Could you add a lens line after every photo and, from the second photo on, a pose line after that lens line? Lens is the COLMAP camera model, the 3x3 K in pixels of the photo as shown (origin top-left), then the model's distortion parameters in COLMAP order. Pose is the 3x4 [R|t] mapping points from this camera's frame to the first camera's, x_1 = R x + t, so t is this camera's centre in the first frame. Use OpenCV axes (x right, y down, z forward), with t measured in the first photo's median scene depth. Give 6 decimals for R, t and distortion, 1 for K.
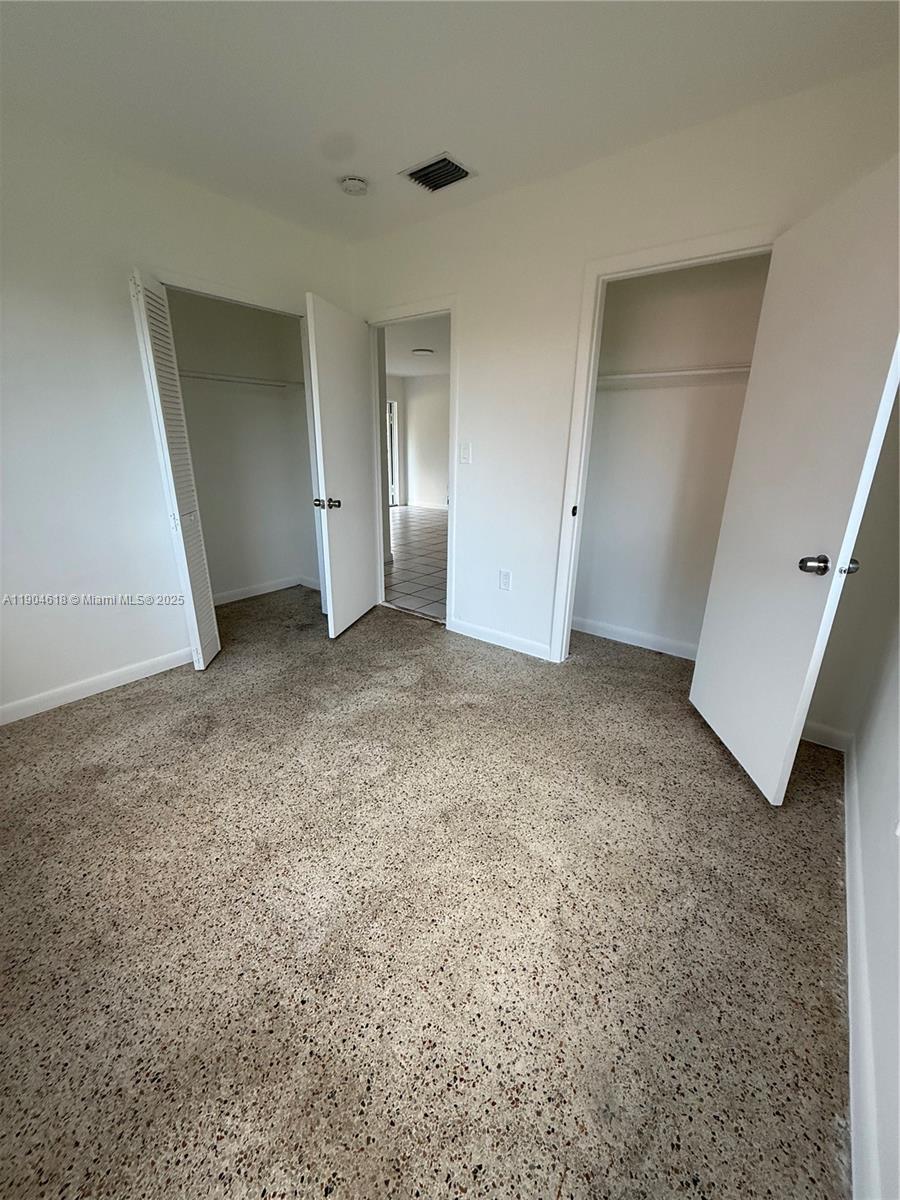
lens RADIAL K [[479.4, 0, 450.0], [0, 479.4, 600.0], [0, 0, 1]] dist [-0.002121, -0.000160]
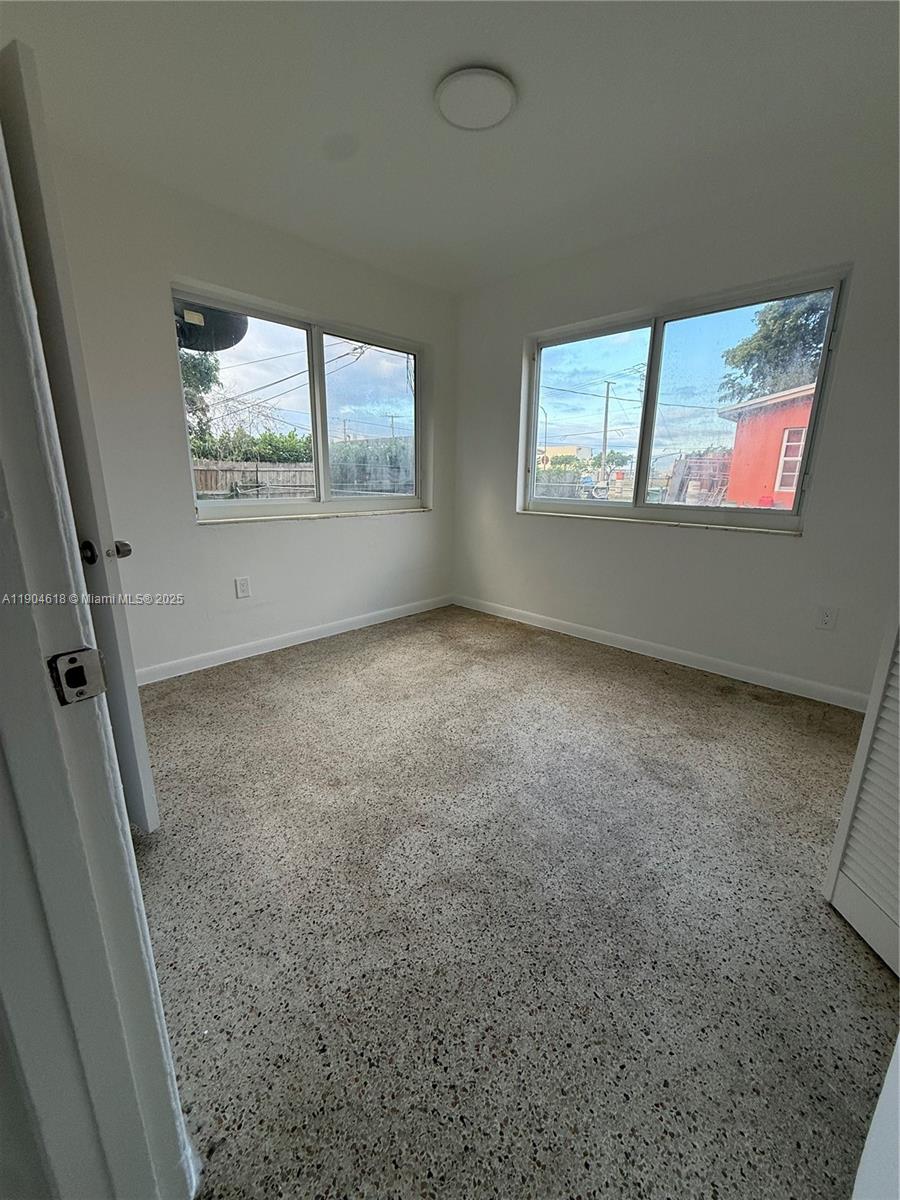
lens RADIAL K [[479.4, 0, 450.0], [0, 479.4, 600.0], [0, 0, 1]] dist [-0.002121, -0.000160]
pose [[-0.994009, -0.049700, 0.097341, -0.243672], [0.010709, 0.842049, 0.539294, -0.531696], [-0.108769, 0.537106, -0.836473, 1.841041]]
